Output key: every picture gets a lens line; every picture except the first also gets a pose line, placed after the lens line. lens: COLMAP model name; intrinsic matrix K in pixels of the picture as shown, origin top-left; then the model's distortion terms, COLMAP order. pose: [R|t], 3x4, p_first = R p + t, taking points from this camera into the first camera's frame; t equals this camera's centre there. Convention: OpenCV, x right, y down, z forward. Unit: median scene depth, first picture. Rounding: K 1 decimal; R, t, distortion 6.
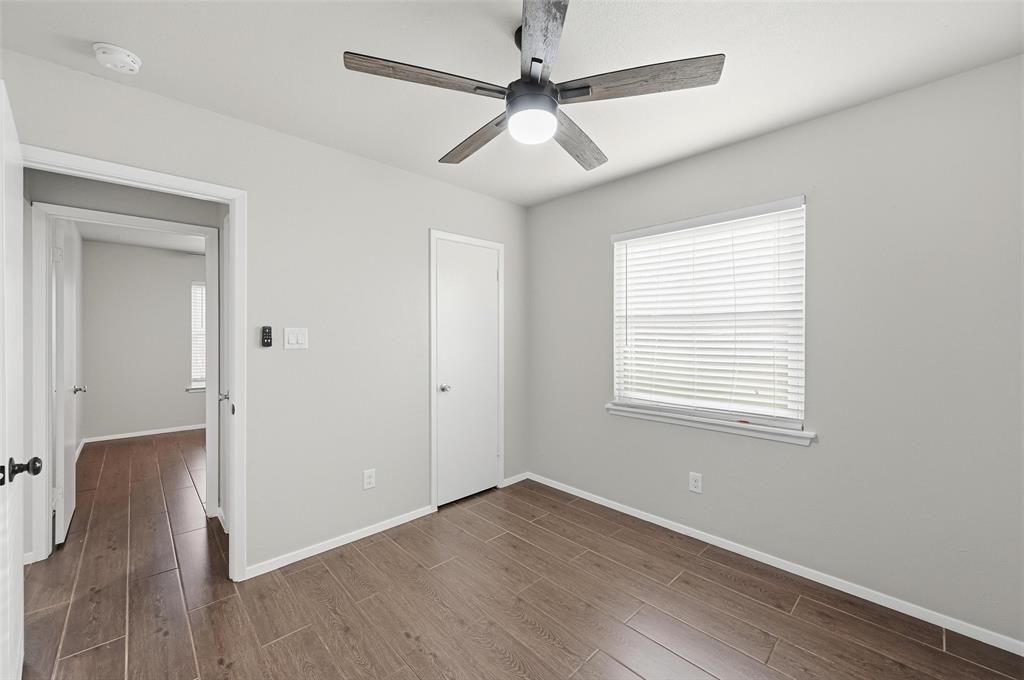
lens RADIAL K [[403.8, 0, 512.9], [0, 403.8, 335.8], [0, 0, 1]] dist [0.000592, 0.000101]
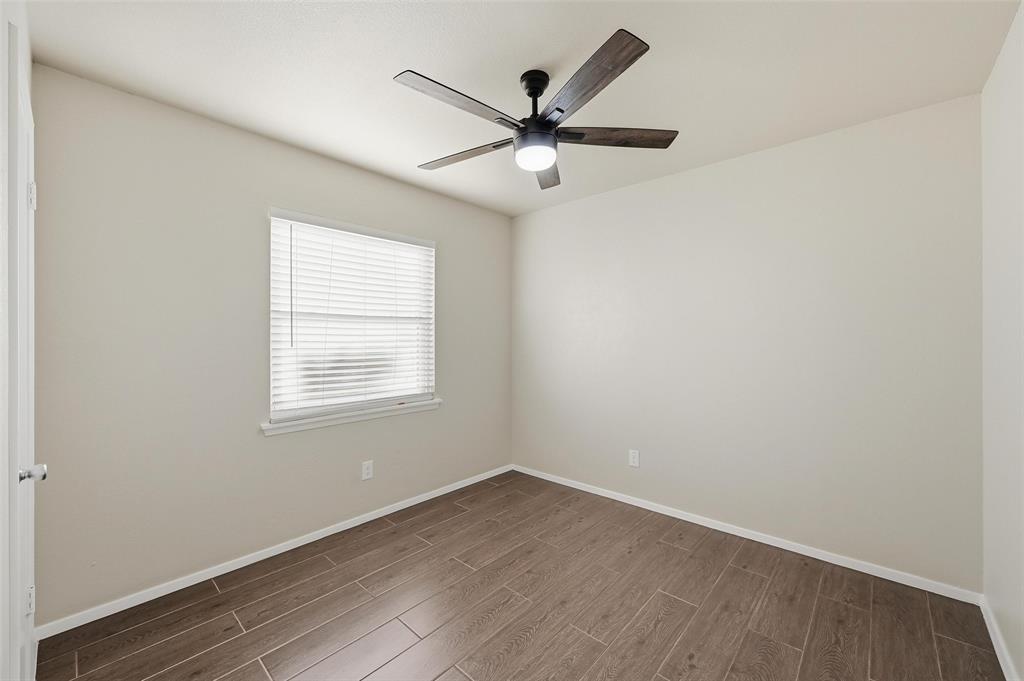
lens RADIAL K [[403.8, 0, 510.1], [0, 403.8, 339.6], [0, 0, 1]] dist [0.000592, 0.000101]
pose [[-0.069241, -0.010969, 0.997540, -0.666919], [-0.001491, 0.999940, 0.010892, -0.002561], [-0.997599, -0.000733, -0.069254, 0.696364]]
